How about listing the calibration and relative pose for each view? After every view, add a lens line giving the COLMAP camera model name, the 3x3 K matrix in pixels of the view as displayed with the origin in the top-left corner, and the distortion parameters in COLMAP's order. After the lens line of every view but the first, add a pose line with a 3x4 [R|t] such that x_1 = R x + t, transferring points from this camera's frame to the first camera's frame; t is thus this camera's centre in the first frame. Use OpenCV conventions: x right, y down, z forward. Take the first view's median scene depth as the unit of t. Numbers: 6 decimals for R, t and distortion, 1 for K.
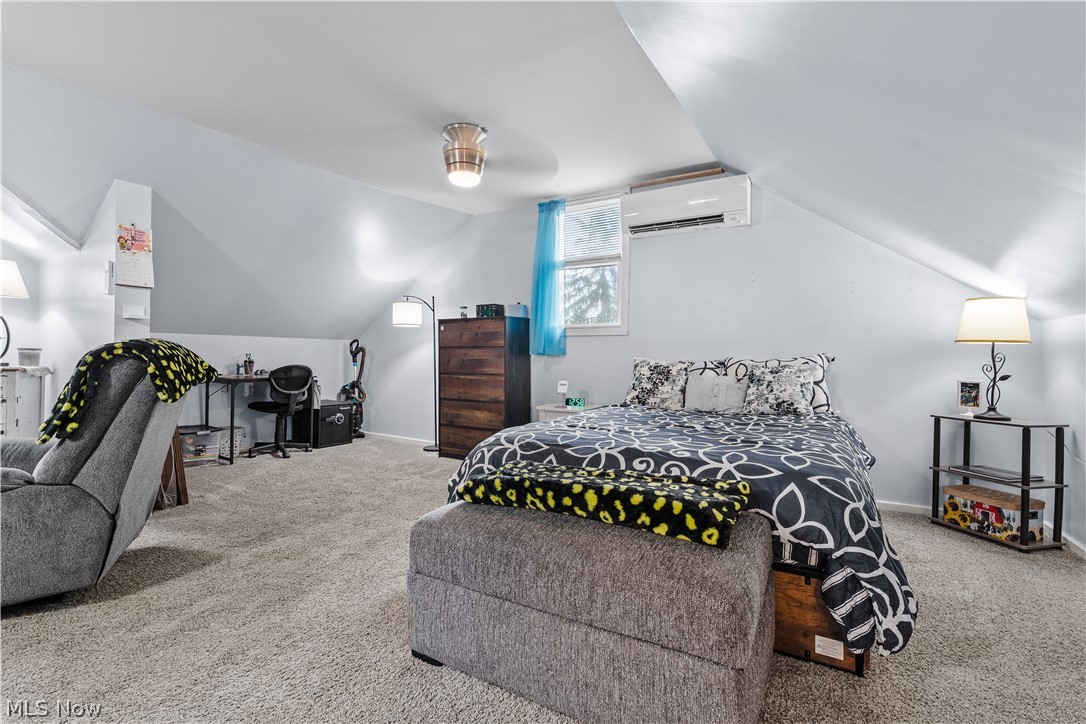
lens RADIAL K [[503.4, 0, 543.9], [0, 503.4, 354.7], [0, 0, 1]] dist [-0.001505, -0.000079]
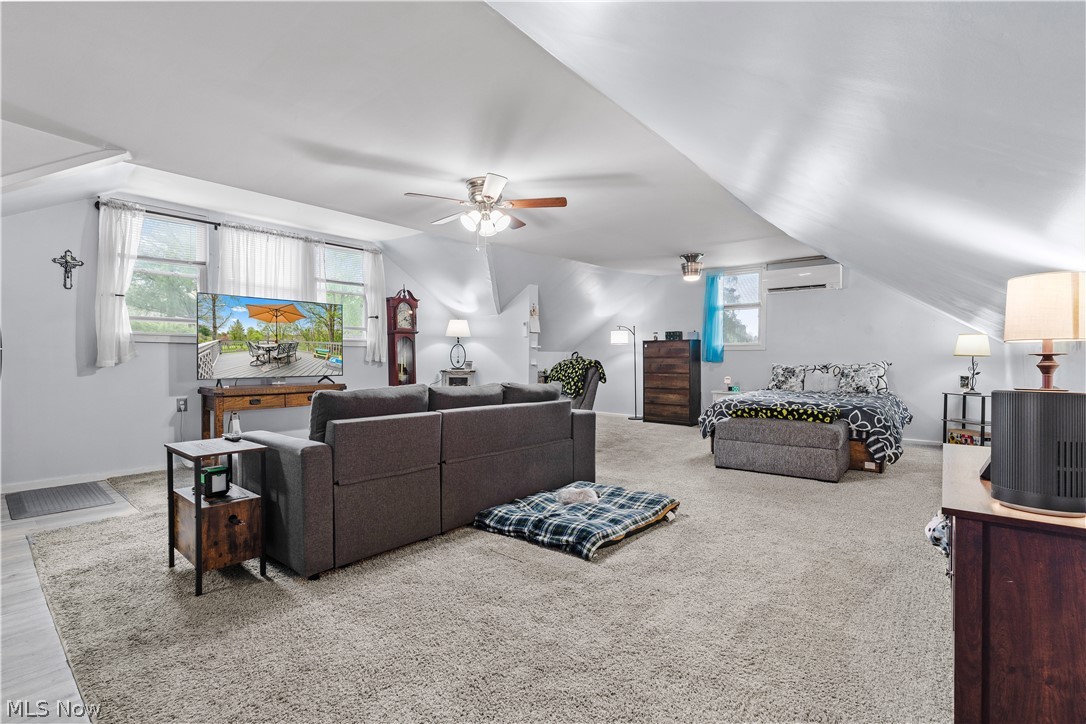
lens RADIAL K [[495.7, 0, 543.0], [0, 495.7, 362.0], [0, 0, 1]] dist [0.001549, 0.000223]
pose [[0.987250, -0.007454, -0.159001, -0.484615], [0.009531, 0.999879, 0.012308, -0.040317], [0.158890, -0.013666, 0.987202, -1.227383]]
